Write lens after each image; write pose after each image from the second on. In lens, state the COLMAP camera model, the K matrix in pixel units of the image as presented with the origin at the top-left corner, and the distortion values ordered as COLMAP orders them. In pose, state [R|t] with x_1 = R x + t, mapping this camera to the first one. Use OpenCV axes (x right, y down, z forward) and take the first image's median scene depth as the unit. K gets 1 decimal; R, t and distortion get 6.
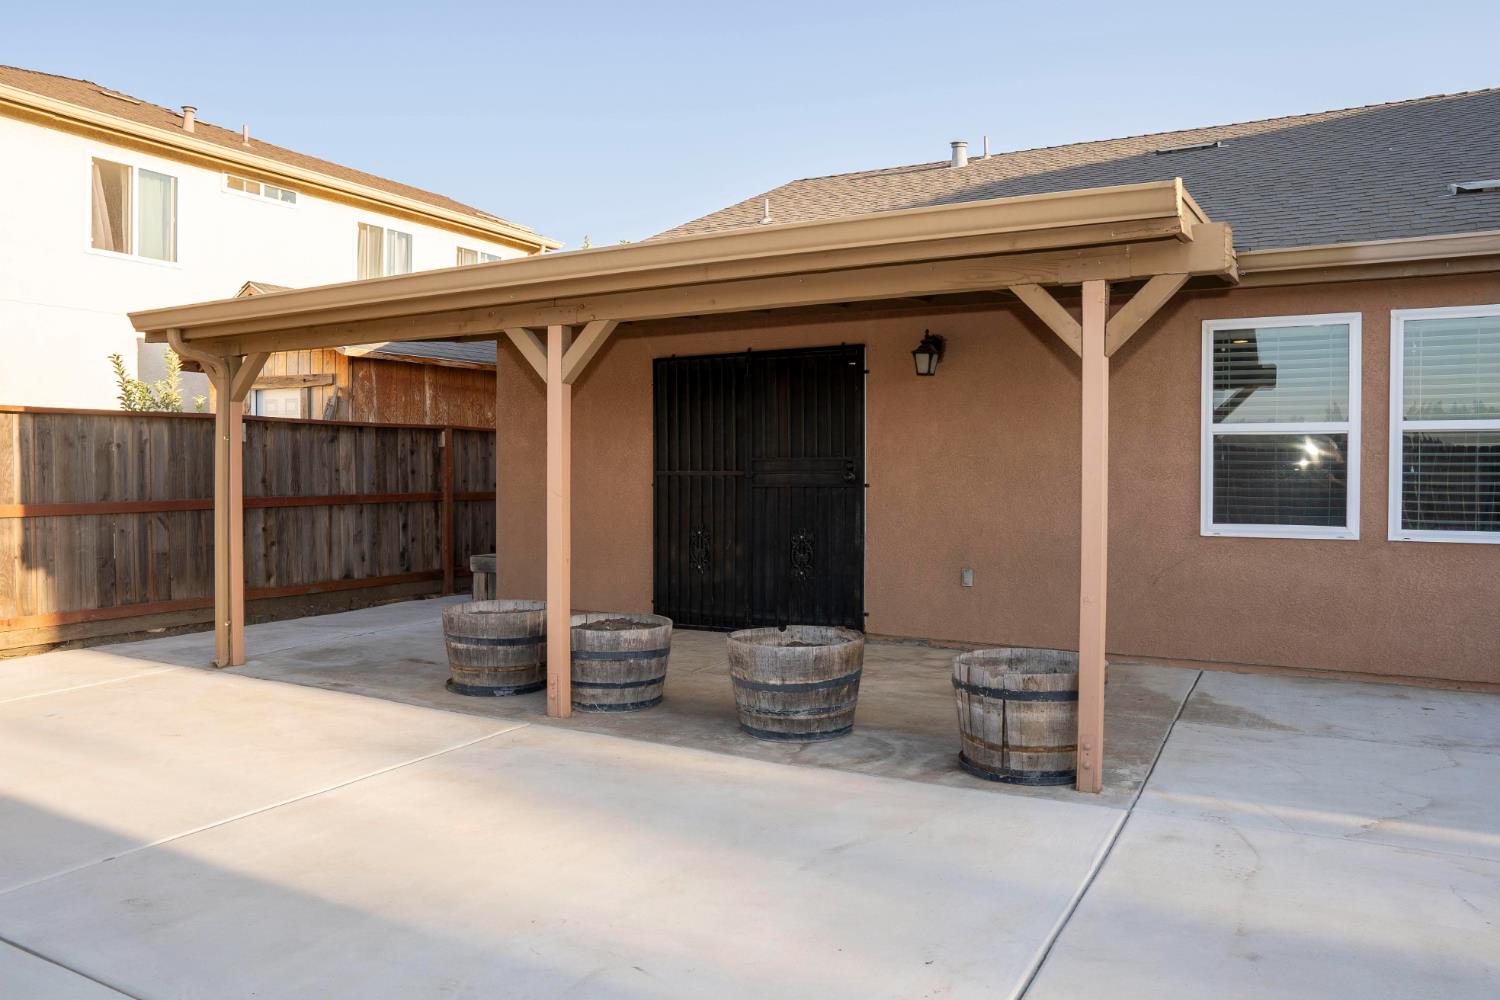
lens RADIAL K [[1055.9, 0, 746.2], [0, 1055.9, 495.9], [0, 0, 1]] dist [-0.110792, 0.073060]
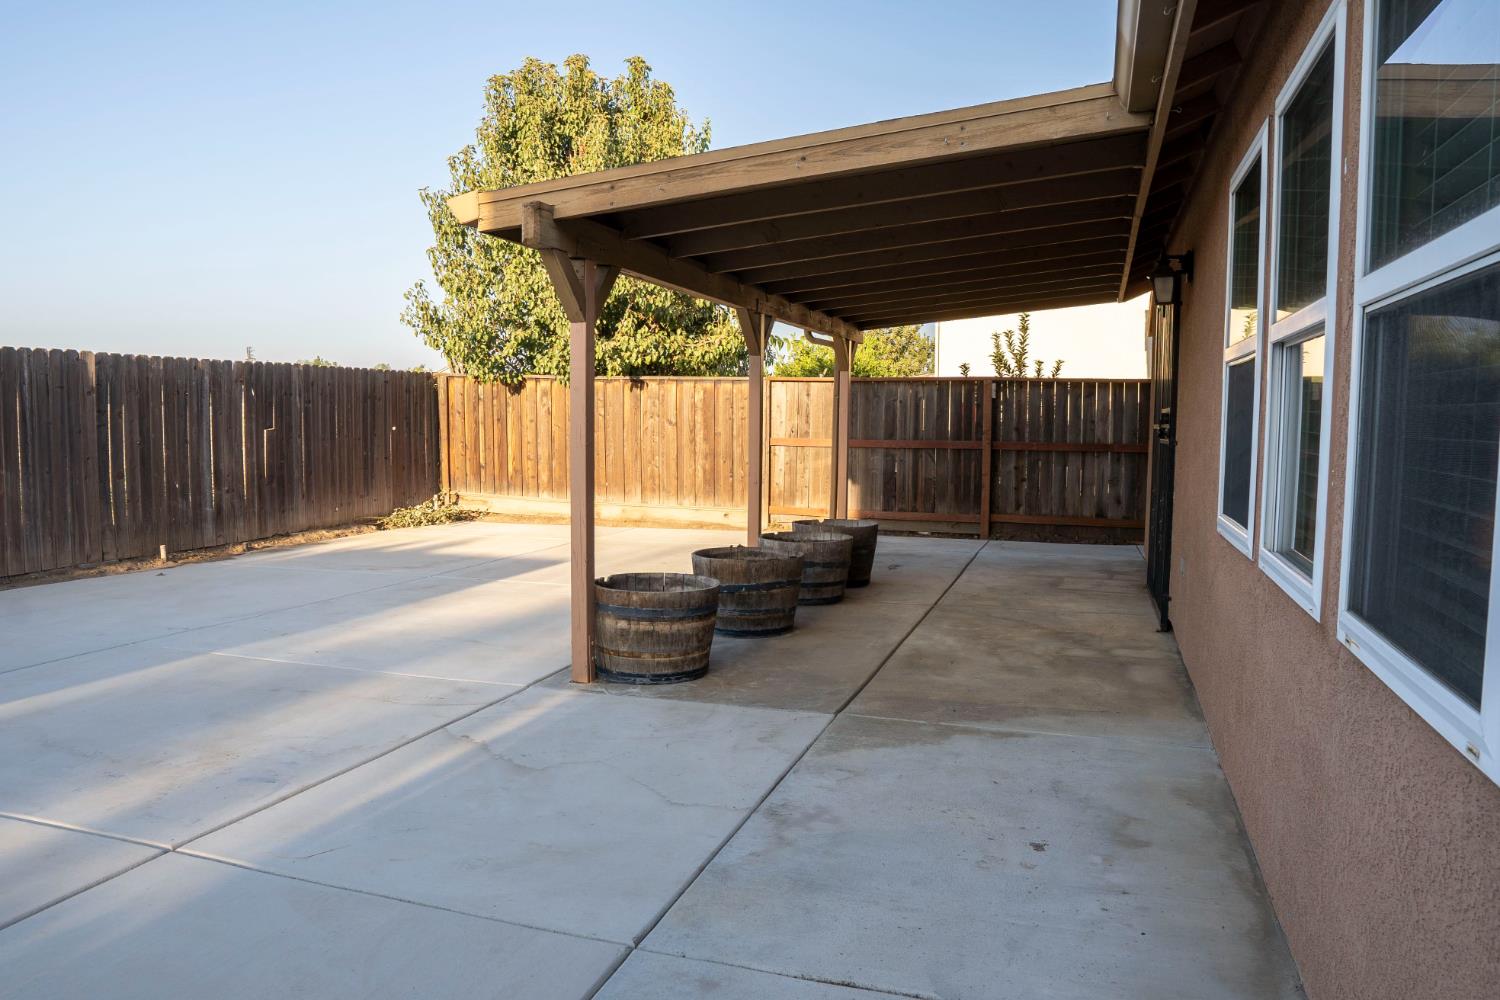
lens RADIAL K [[1055.9, 0, 746.2], [0, 1055.9, 495.9], [0, 0, 1]] dist [-0.110792, 0.073060]
pose [[0.178278, 0.076285, -0.981019, 0.817075], [-0.035194, 0.996847, 0.071120, -0.014034], [0.983351, 0.021846, 0.180401, 0.504694]]
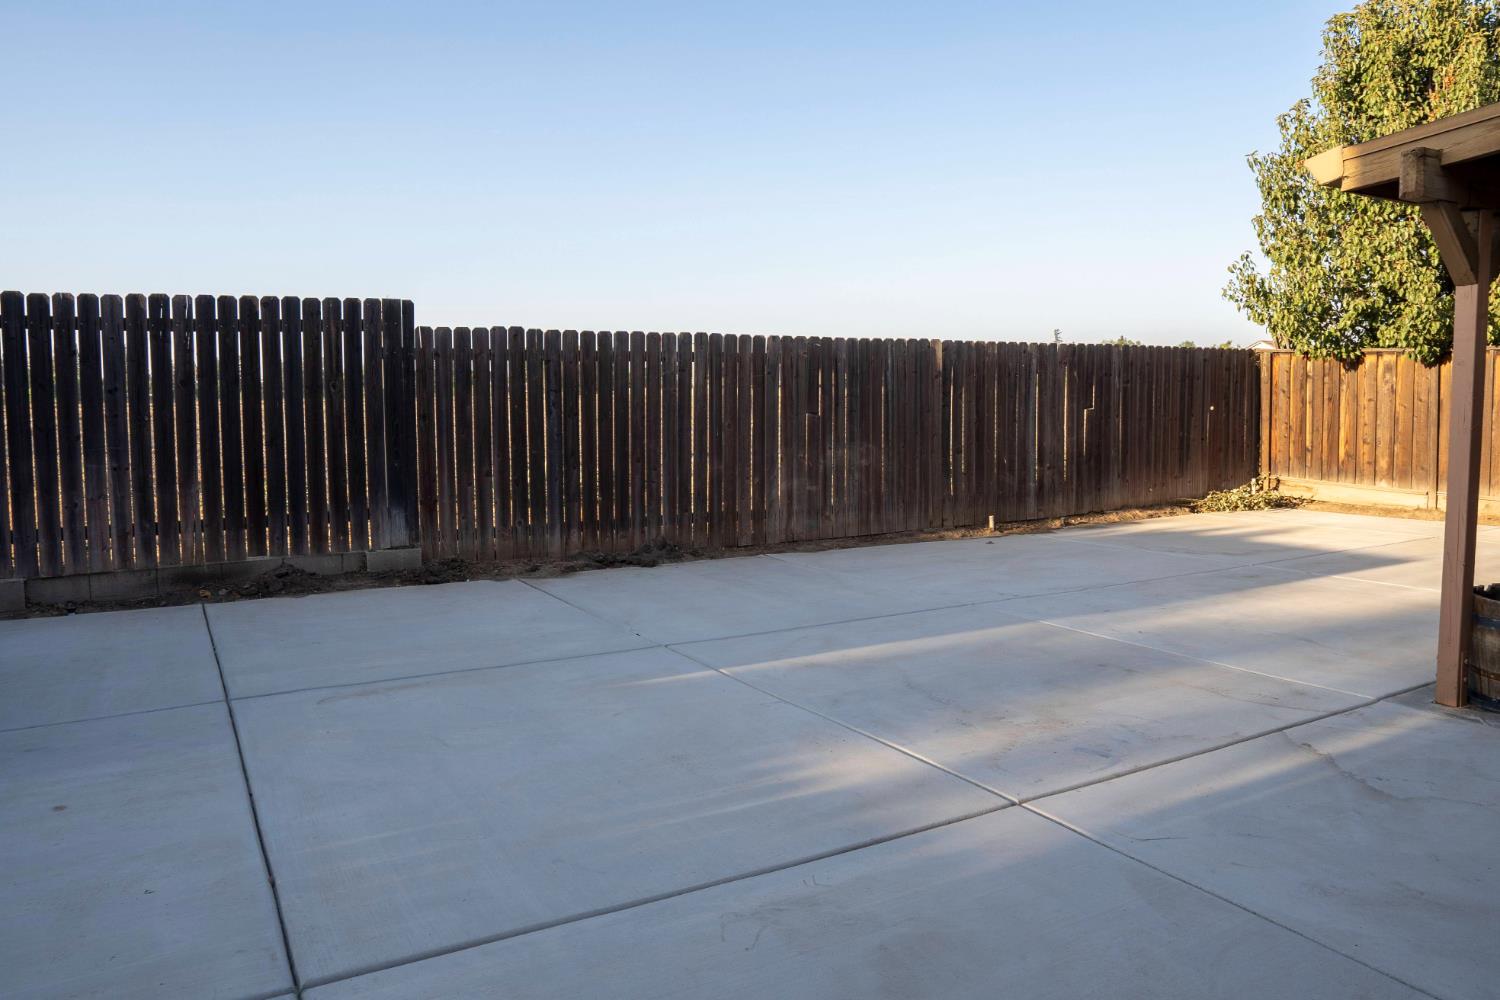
lens RADIAL K [[1055.9, 0, 746.2], [0, 1055.9, 495.9], [0, 0, 1]] dist [-0.110792, 0.073060]
pose [[-0.522335, 0.086630, -0.848329, 0.814651], [-0.013131, 0.993891, 0.109580, -0.014267], [0.852639, 0.068377, -0.518006, 0.479319]]
